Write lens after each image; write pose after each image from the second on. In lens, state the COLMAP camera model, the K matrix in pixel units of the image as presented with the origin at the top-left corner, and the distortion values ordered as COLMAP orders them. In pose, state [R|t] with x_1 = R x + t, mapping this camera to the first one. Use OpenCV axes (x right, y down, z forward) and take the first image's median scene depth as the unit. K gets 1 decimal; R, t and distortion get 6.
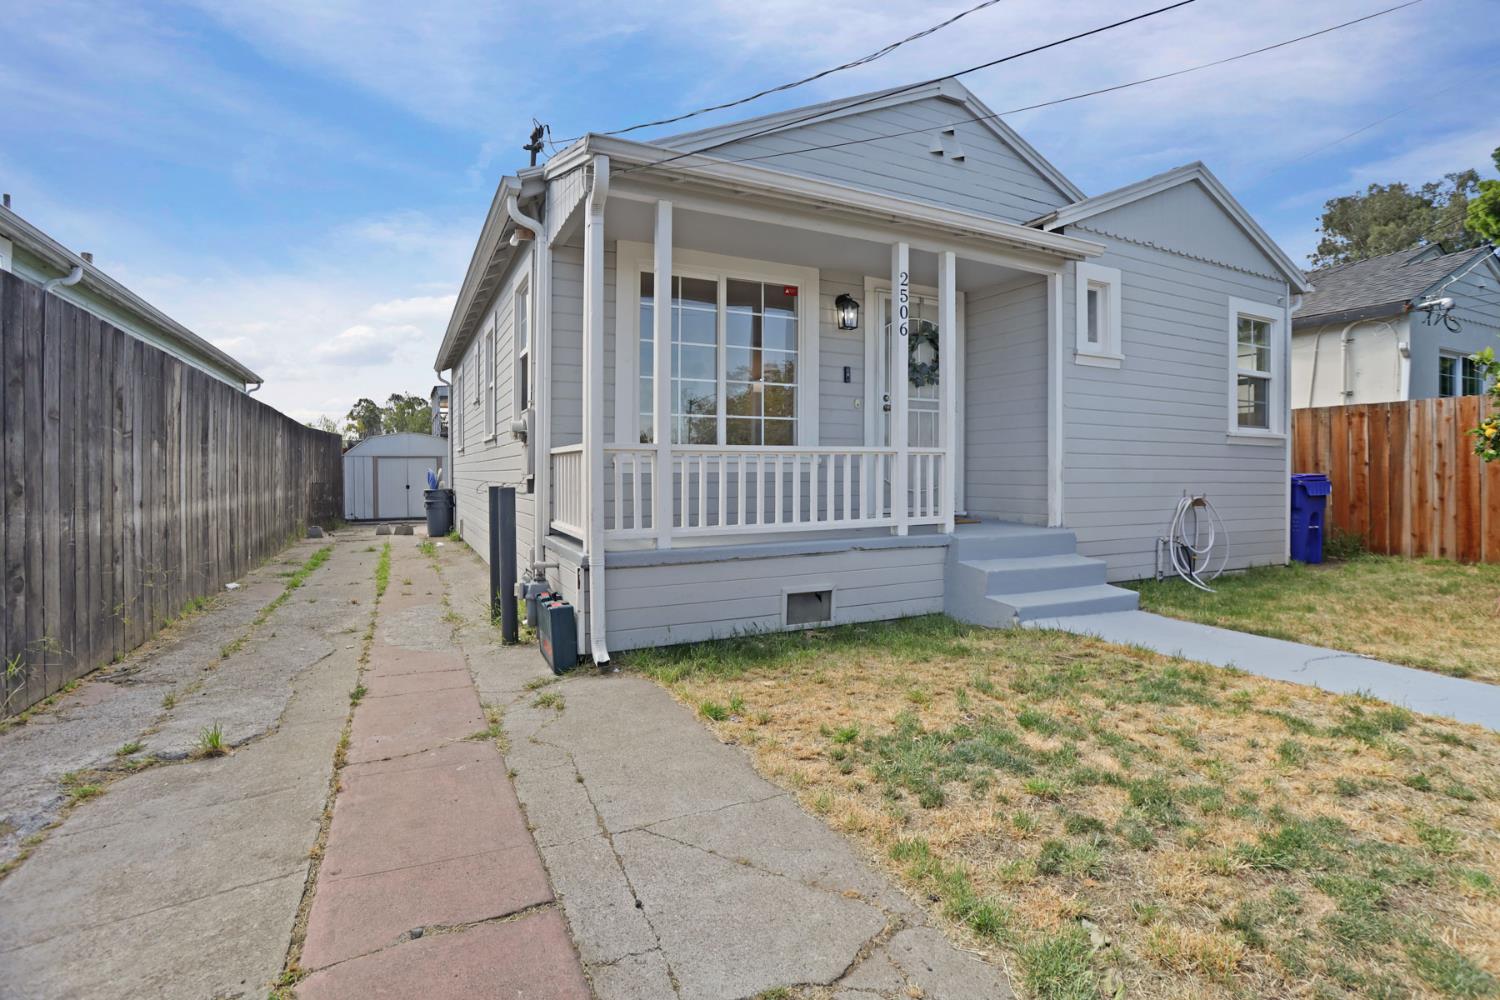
lens RADIAL K [[728.6, 0, 770.6], [0, 728.6, 480.9], [0, 0, 1]] dist [-0.041482, 0.001608]
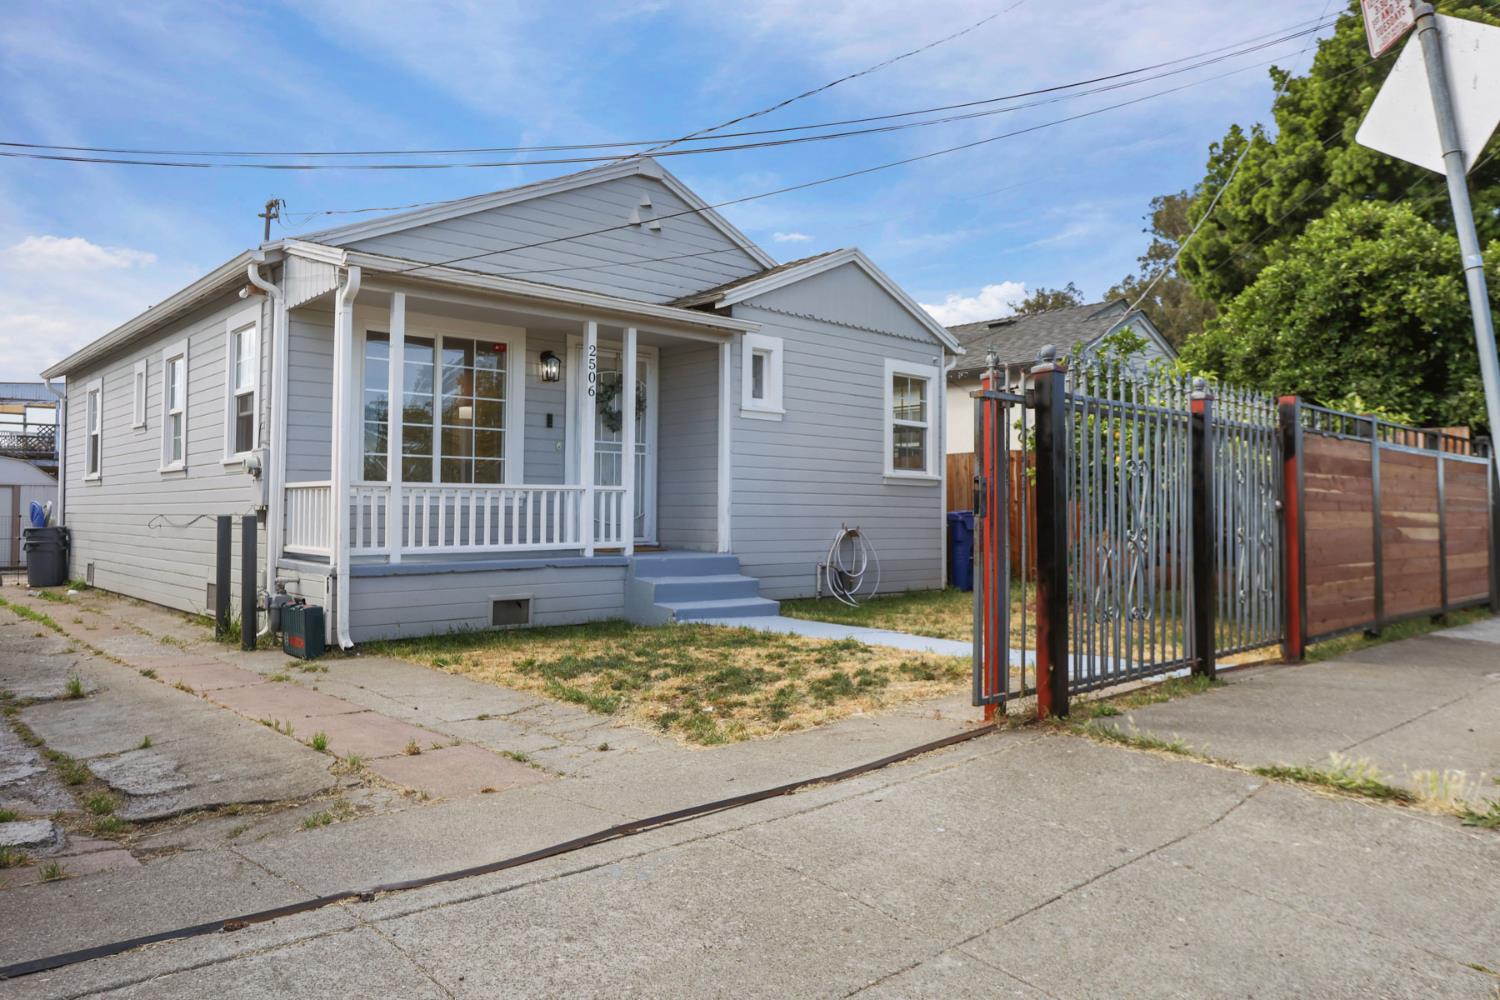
lens RADIAL K [[1041.9, 0, 753.5], [0, 1041.9, 480.3], [0, 0, 1]] dist [-0.046099, 0.055286]
pose [[0.965767, 0.012628, 0.259103, -0.008275], [-0.001473, 0.999065, -0.043202, 0.018521], [-0.259407, 0.041341, 0.964883, -0.686628]]
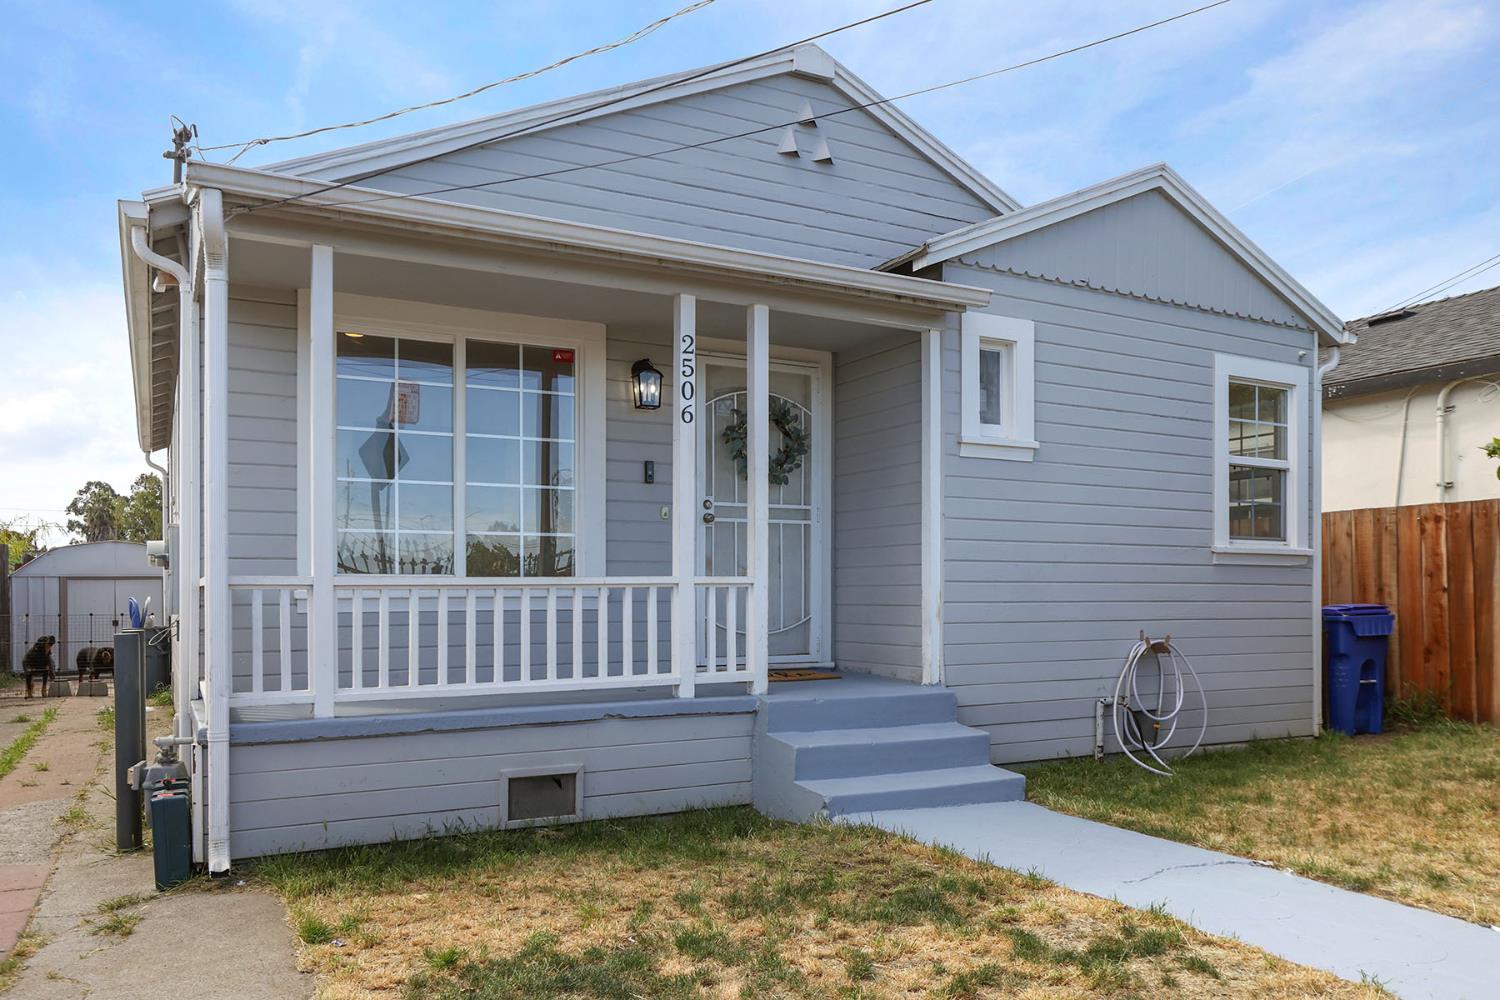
lens RADIAL K [[1115.8, 0, 752.7], [0, 1115.8, 602.2], [0, 0, 1]] dist [-0.006556, 0.000025]
pose [[0.999893, -0.003320, 0.014270, 0.201682], [0.003372, 0.999988, -0.003650, -0.013956], [-0.014257, 0.003698, 0.999892, -0.101423]]
